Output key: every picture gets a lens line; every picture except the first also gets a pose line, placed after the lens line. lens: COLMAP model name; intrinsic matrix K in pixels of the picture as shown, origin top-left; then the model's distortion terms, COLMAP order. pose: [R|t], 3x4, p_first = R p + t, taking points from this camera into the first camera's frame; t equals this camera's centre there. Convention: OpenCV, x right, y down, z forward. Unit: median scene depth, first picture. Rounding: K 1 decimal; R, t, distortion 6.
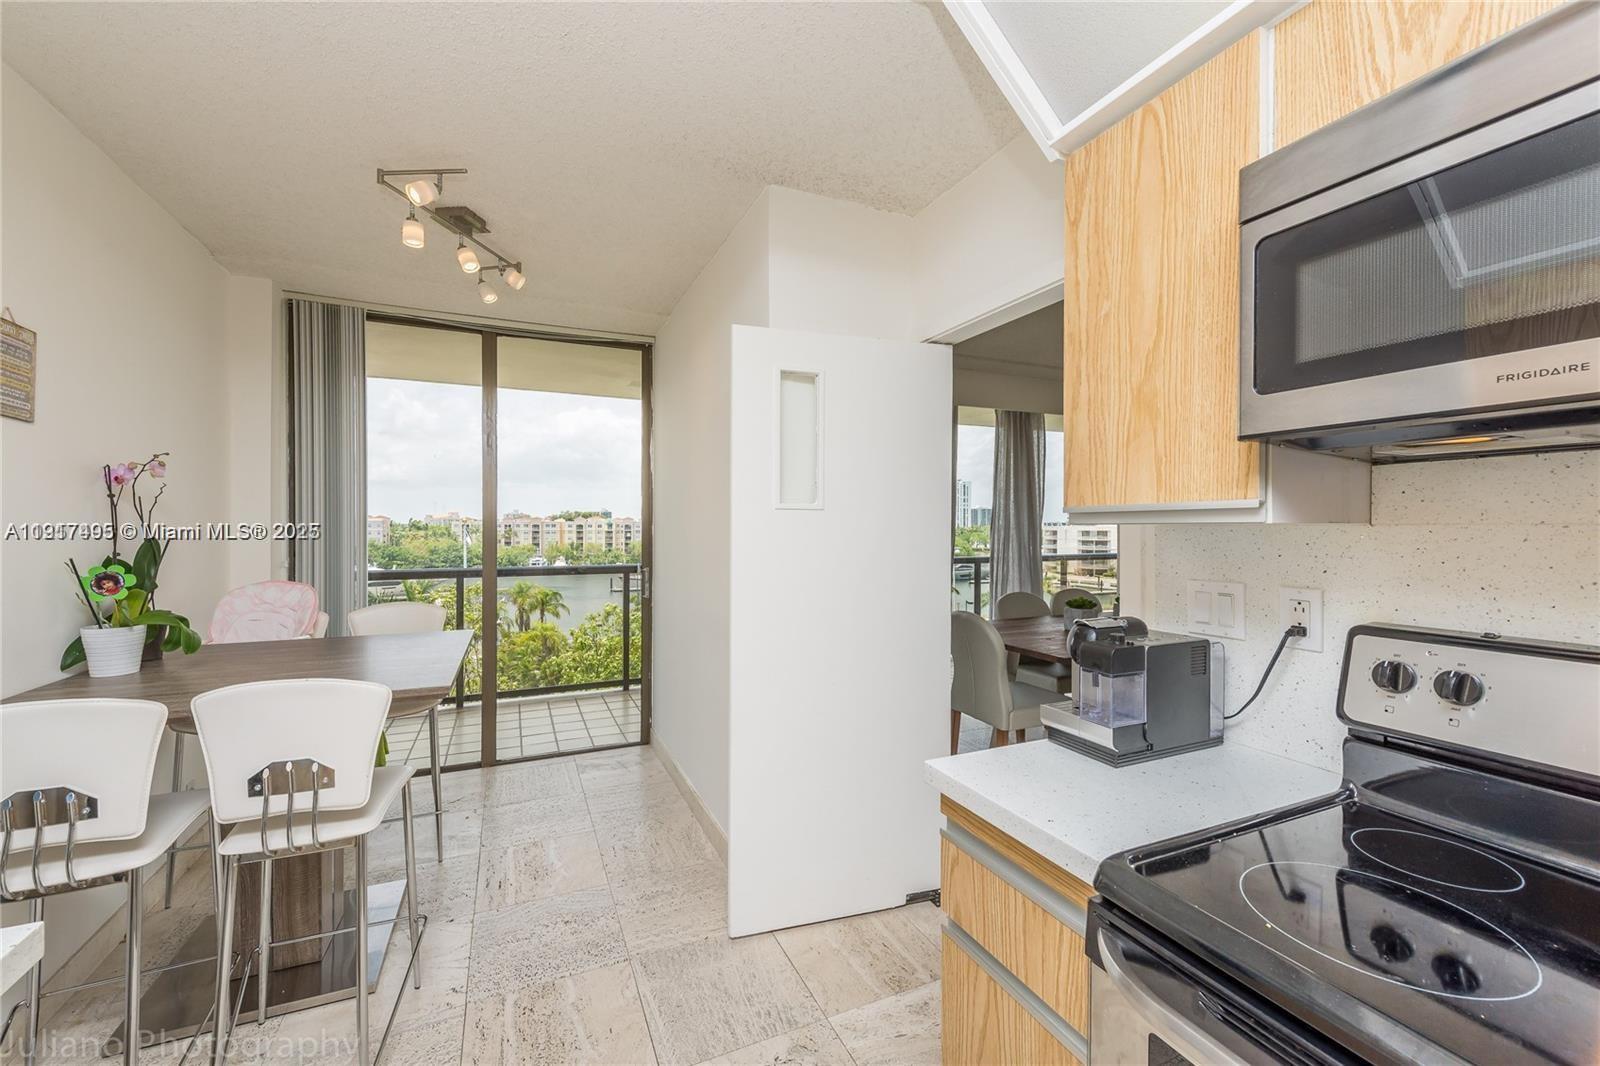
lens RADIAL K [[630.0, 0, 778.0], [0, 630.0, 530.9], [0, 0, 1]] dist [0.000555, 0.000003]
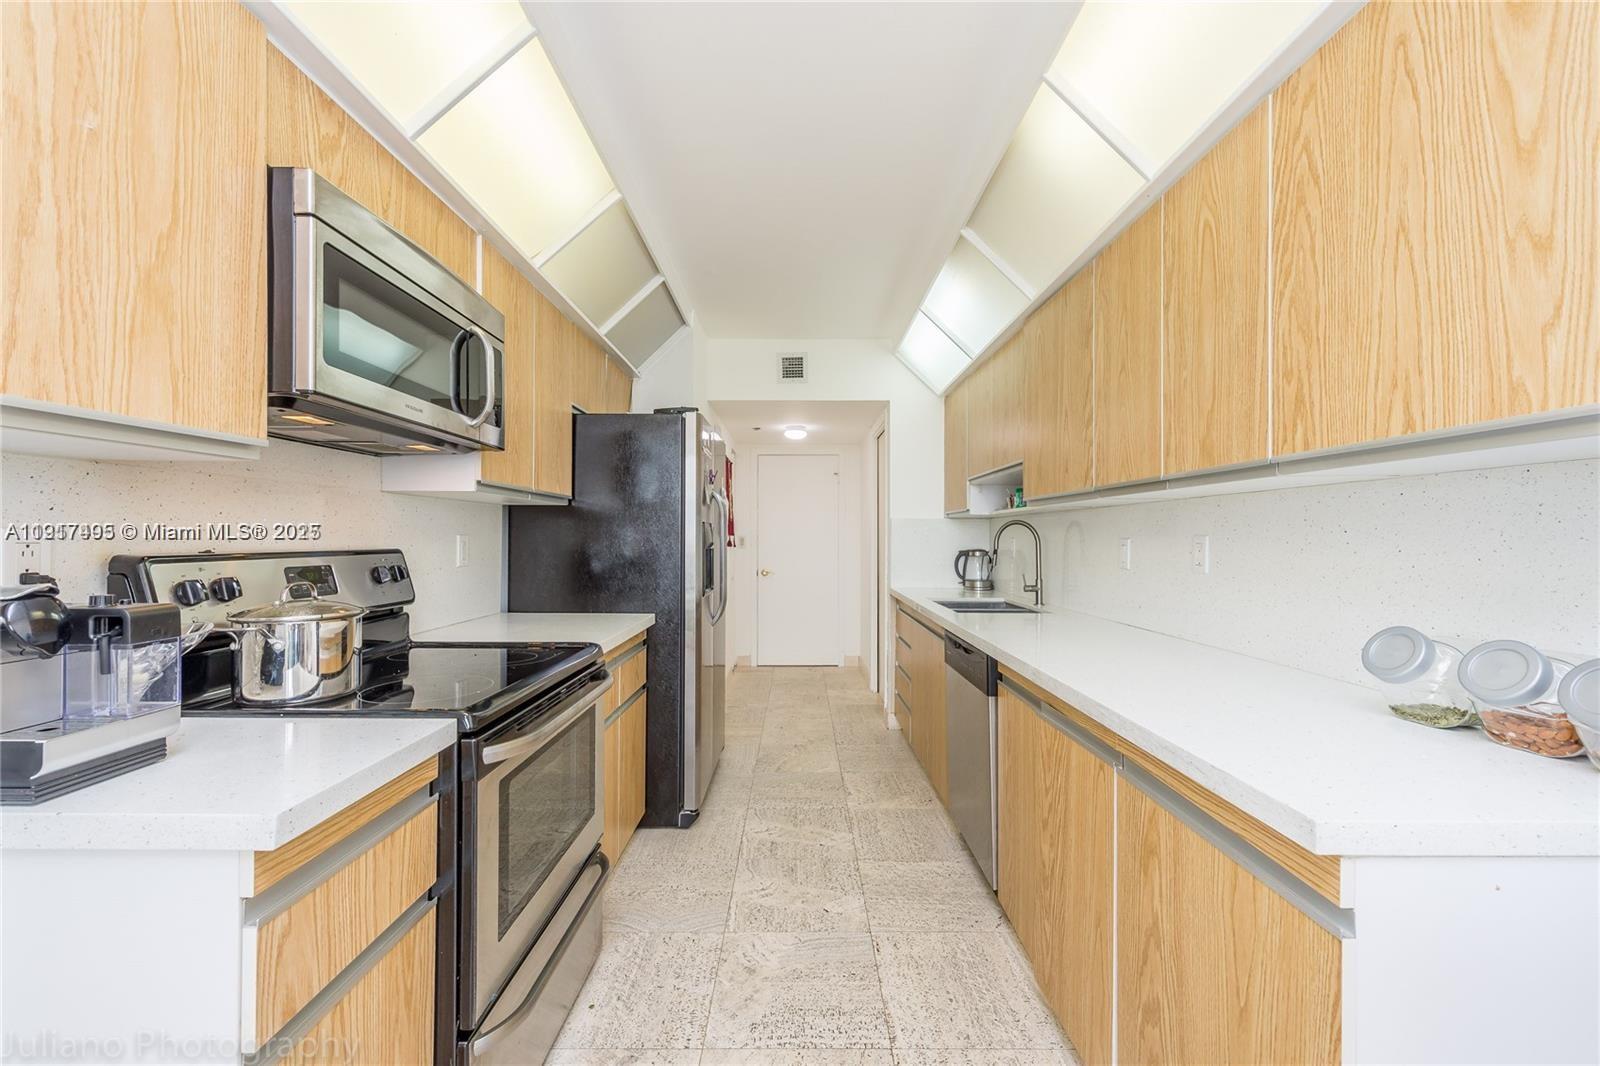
lens RADIAL K [[636.3, 0, 784.0], [0, 636.3, 534.7], [0, 0, 1]] dist [0.001859, -0.000342]
pose [[-0.913501, -0.003651, 0.406820, -0.470867], [-0.001555, 0.999984, 0.005484, 0.094451], [-0.406834, 0.004377, -0.913492, 1.384718]]
